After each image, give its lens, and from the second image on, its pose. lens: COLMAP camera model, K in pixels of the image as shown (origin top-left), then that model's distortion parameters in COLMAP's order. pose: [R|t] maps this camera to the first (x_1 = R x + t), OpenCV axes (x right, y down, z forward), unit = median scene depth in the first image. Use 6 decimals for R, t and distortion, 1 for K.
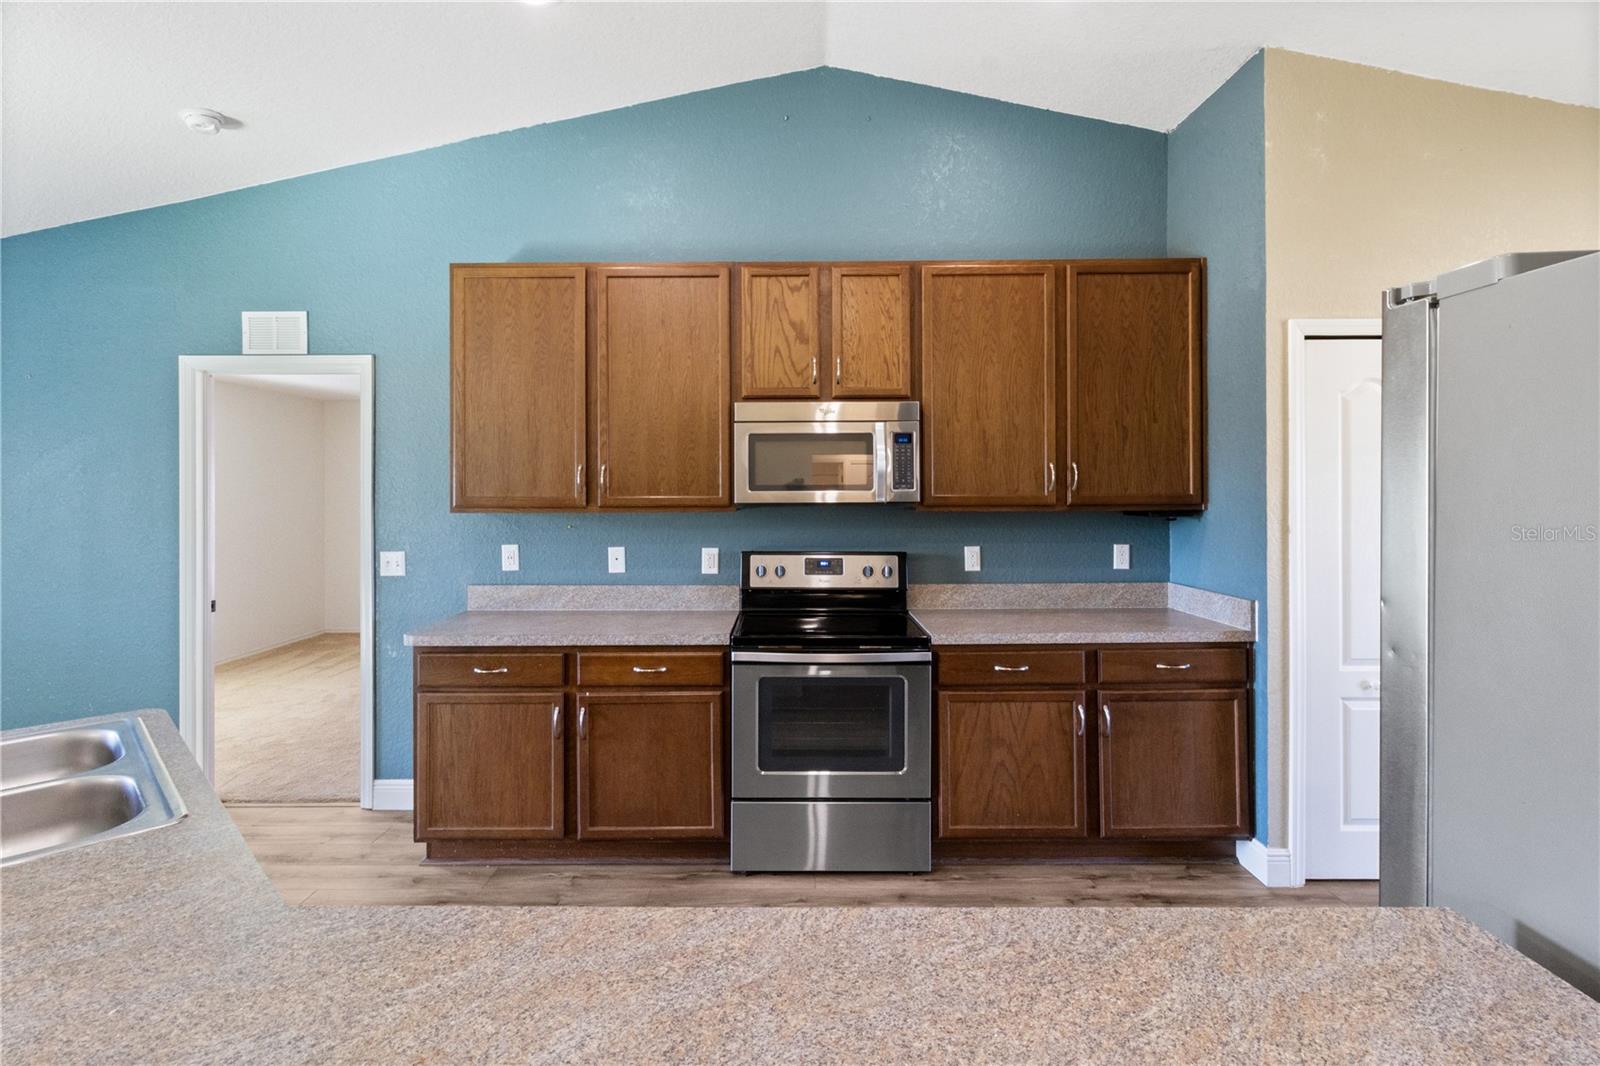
lens RADIAL K [[758.8, 0, 786.0], [0, 758.8, 493.6], [0, 0, 1]] dist [0.001462, 0.000245]
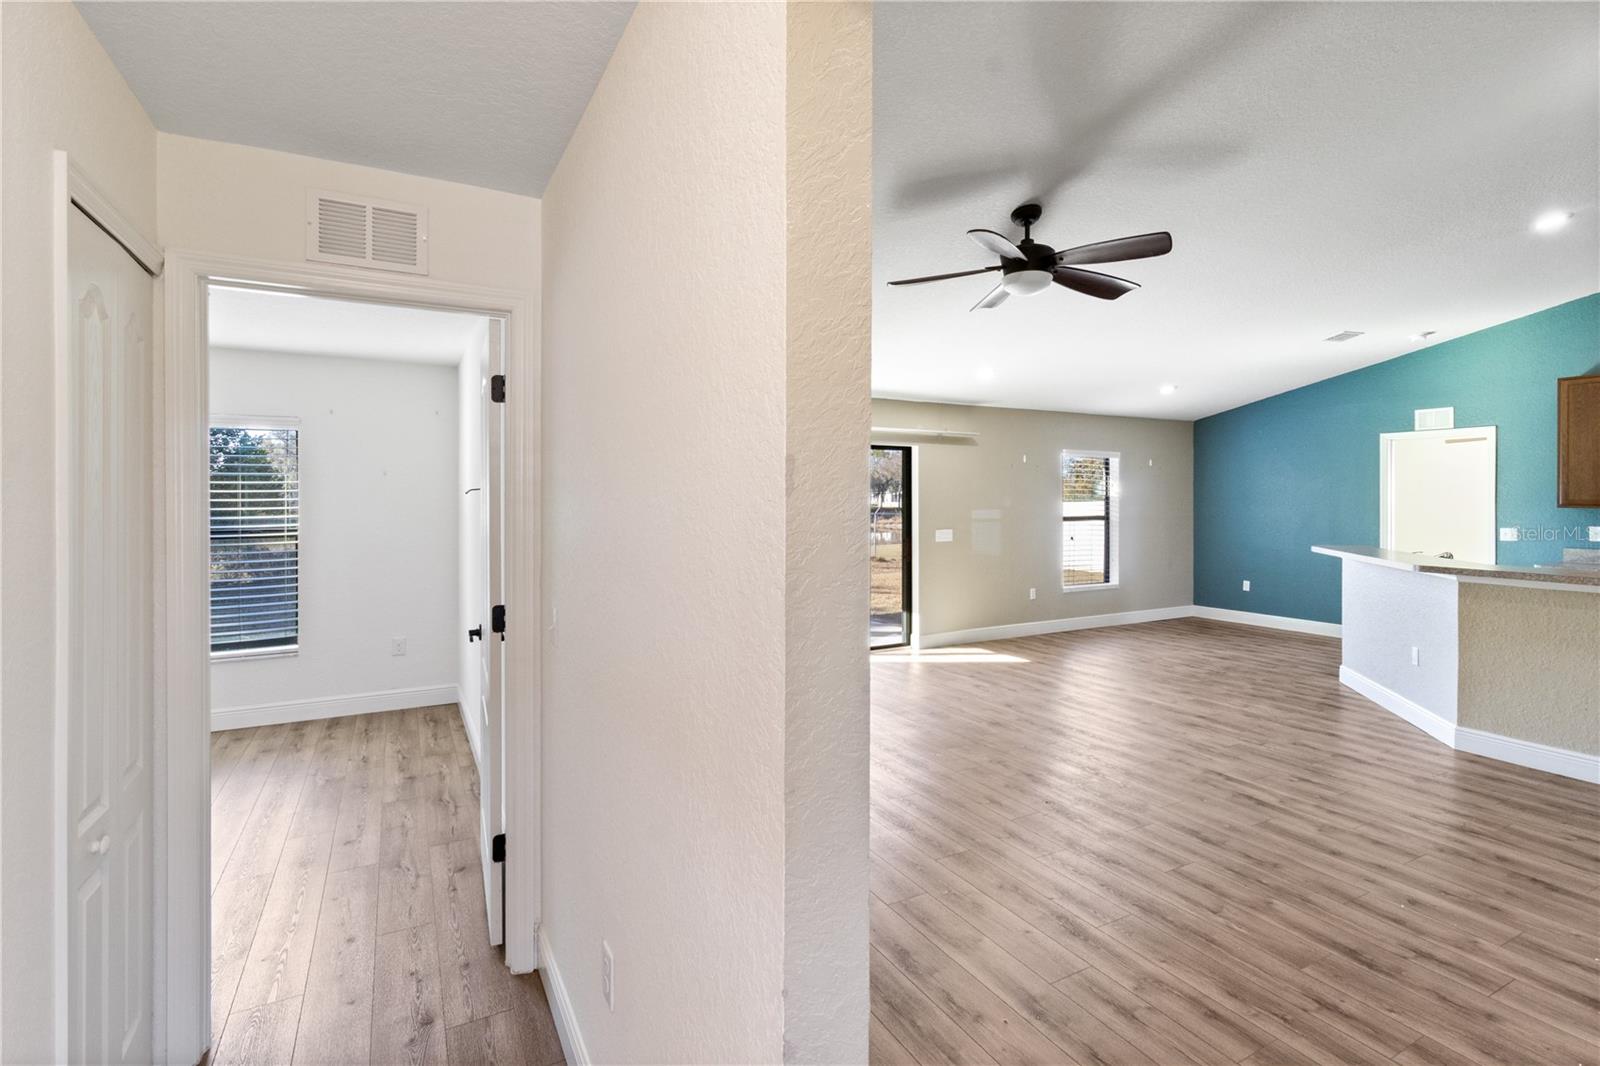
lens RADIAL K [[752.2, 0, 796.7], [0, 752.2, 501.4], [0, 0, 1]] dist [0.003763, 0.000418]
pose [[0.478548, 0.007358, -0.878030, 0.321723], [-0.000517, 0.999967, 0.008098, -0.005375], [0.878061, -0.003421, 0.478536, -1.622981]]
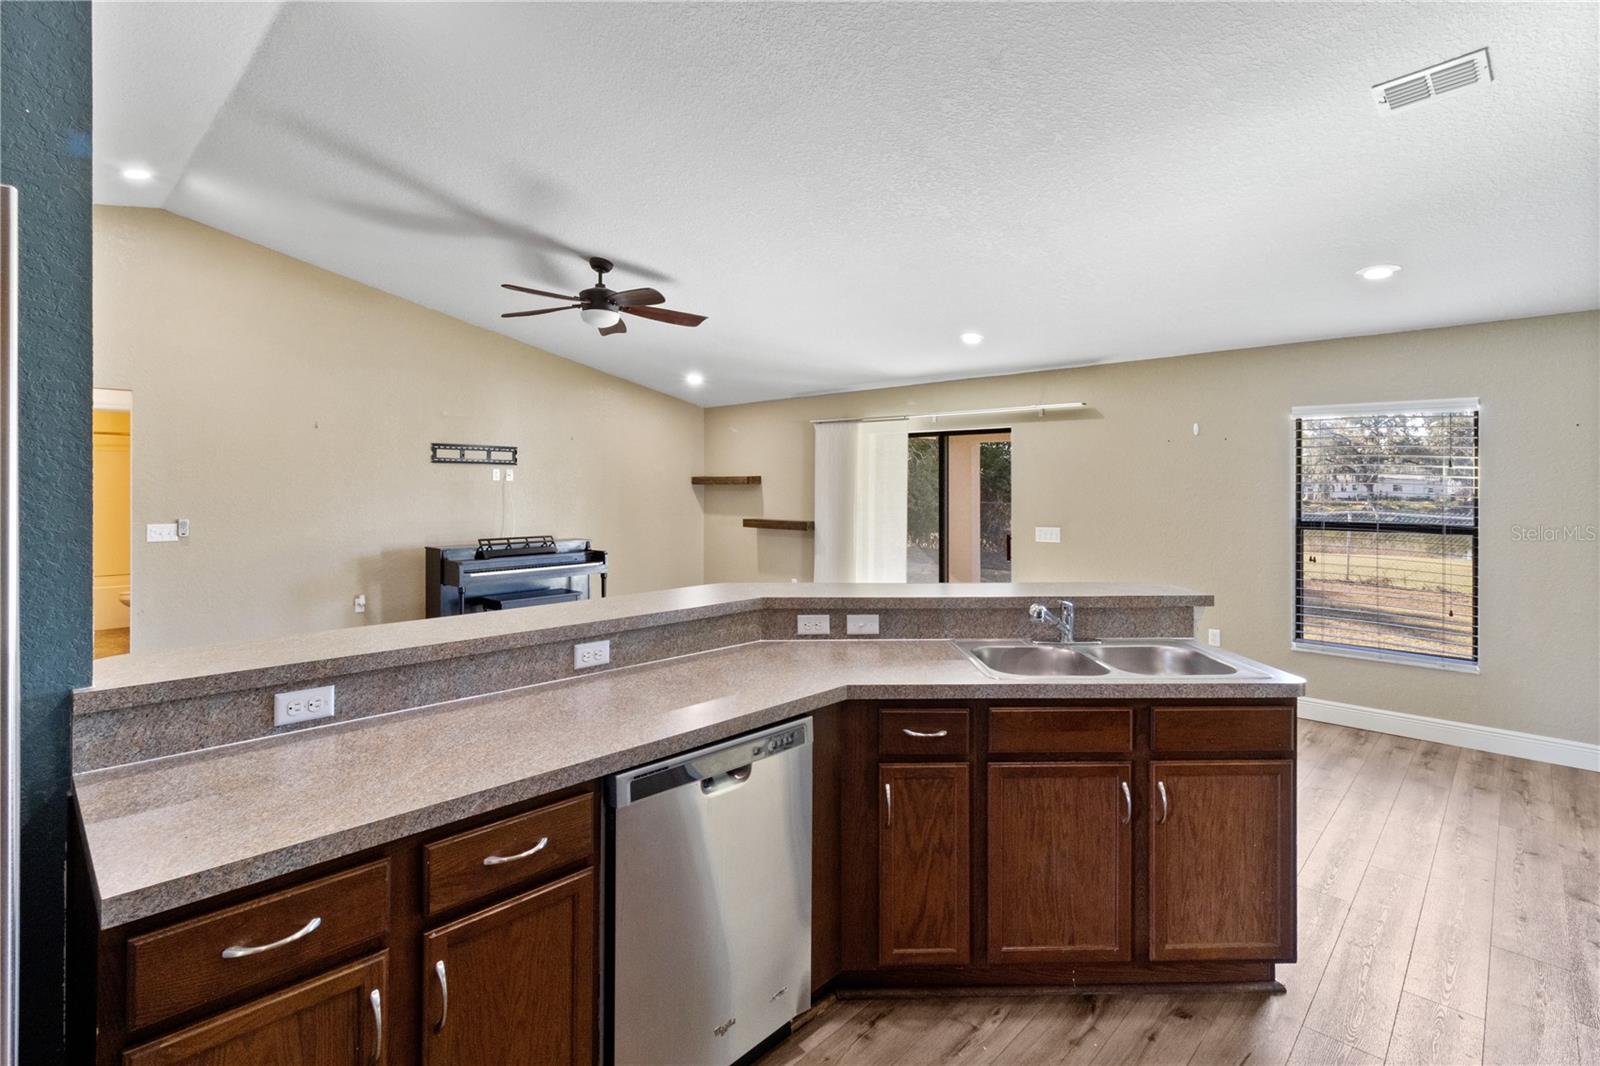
lens RADIAL K [[755.7, 0, 796.0], [0, 755.7, 481.2], [0, 0, 1]] dist [0.000597, 0.000104]
pose [[-0.686193, -0.004805, -0.727404, 0.290765], [-0.002208, 0.999987, -0.004523, -0.004034], [0.727416, -0.001497, -0.686195, 0.719746]]
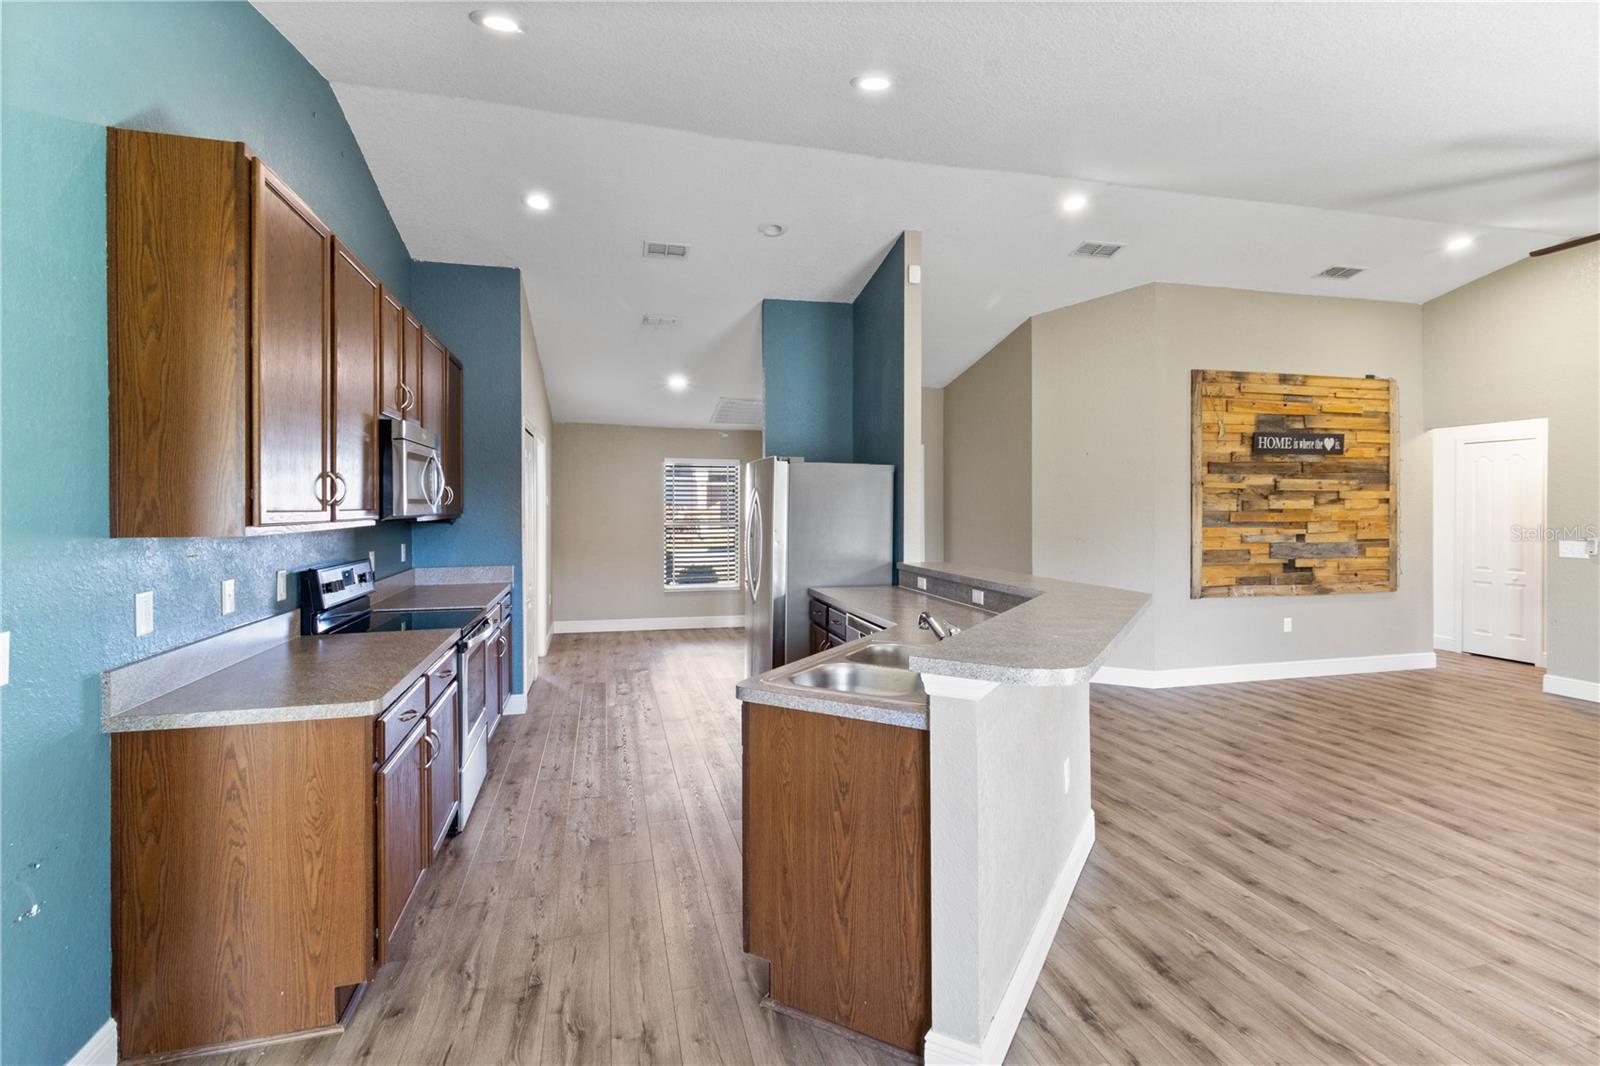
lens RADIAL K [[745.1, 0, 798.7], [0, 745.1, 511.4], [0, 0, 1]] dist [0.001685, 0.000874]
pose [[-0.259574, -0.004734, 0.965712, -1.166178], [0.003527, 0.999977, 0.005850, 0.002321], [-0.965717, 0.004924, -0.259551, 0.711247]]
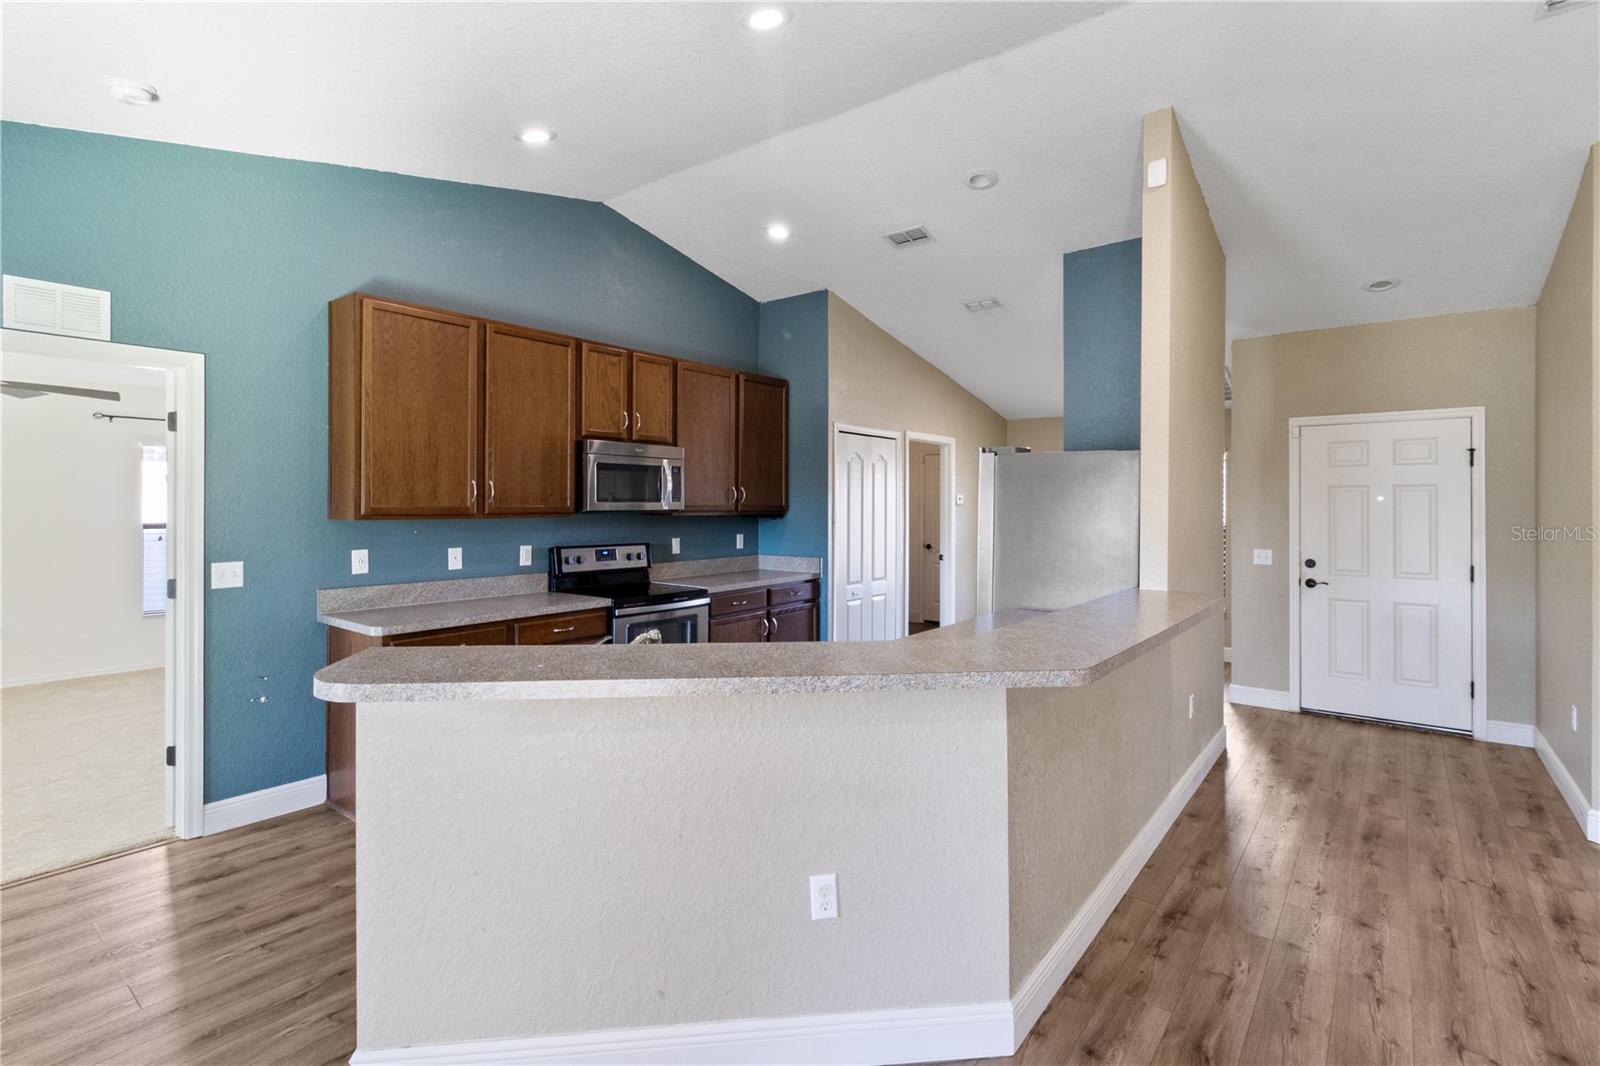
lens RADIAL K [[749.9, 0, 797.6], [0, 749.9, 506.1], [0, 0, 1]] dist [0.002526, -0.000313]
pose [[0.615177, 0.002587, 0.788385, -0.900476], [-0.005294, 0.999986, 0.000849, 0.000739], [-0.788371, -0.004697, 0.615182, -0.168711]]
